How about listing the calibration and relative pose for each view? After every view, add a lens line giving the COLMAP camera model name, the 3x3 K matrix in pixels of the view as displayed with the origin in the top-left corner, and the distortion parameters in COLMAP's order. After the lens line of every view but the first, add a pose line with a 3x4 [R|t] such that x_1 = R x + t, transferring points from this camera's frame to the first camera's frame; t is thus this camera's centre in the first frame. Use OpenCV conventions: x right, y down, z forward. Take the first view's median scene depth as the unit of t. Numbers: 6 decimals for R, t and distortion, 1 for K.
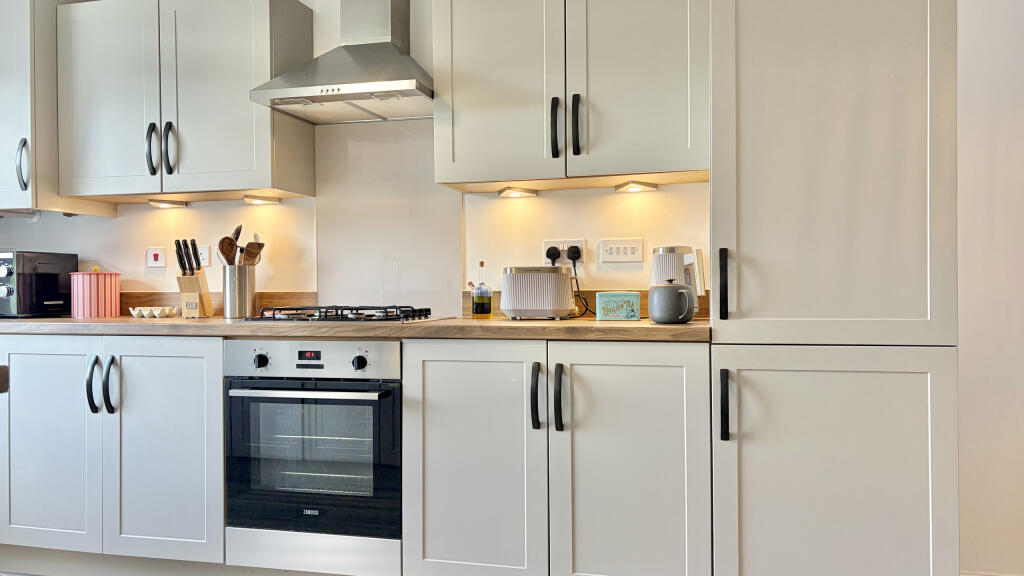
lens RADIAL K [[820.1, 0, 512.0], [0, 820.1, 288.0], [0, 0, 1]] dist [0.052537, -0.004833]
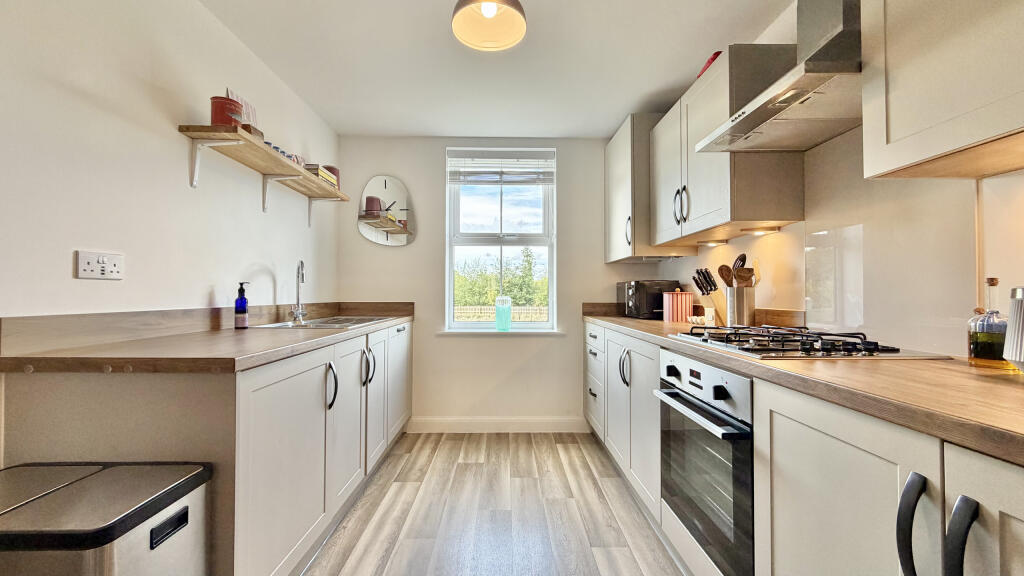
lens RADIAL K [[408.6, 0, 508.5], [0, 408.6, 288.6], [0, 0, 1]] dist [-0.000428, 0.000007]
pose [[0.274947, -0.009009, -0.961417, 0.187574], [-0.000485, 0.999955, -0.009509, -0.023068], [0.961459, 0.003081, 0.274930, 0.603271]]
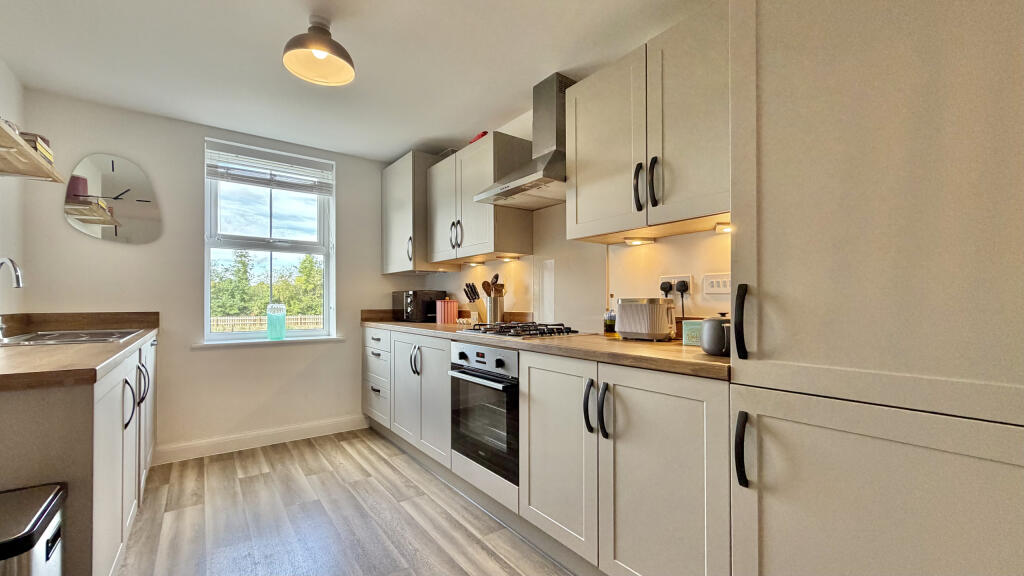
lens RADIAL K [[416.4, 0, 510.4], [0, 416.4, 300.0], [0, 0, 1]] dist [-0.001827, -0.000062]
pose [[0.788970, 0.001026, -0.614431, 0.285527], [-0.001428, 0.999999, -0.000164, -0.024445], [0.614430, 0.001006, 0.788971, 0.385248]]
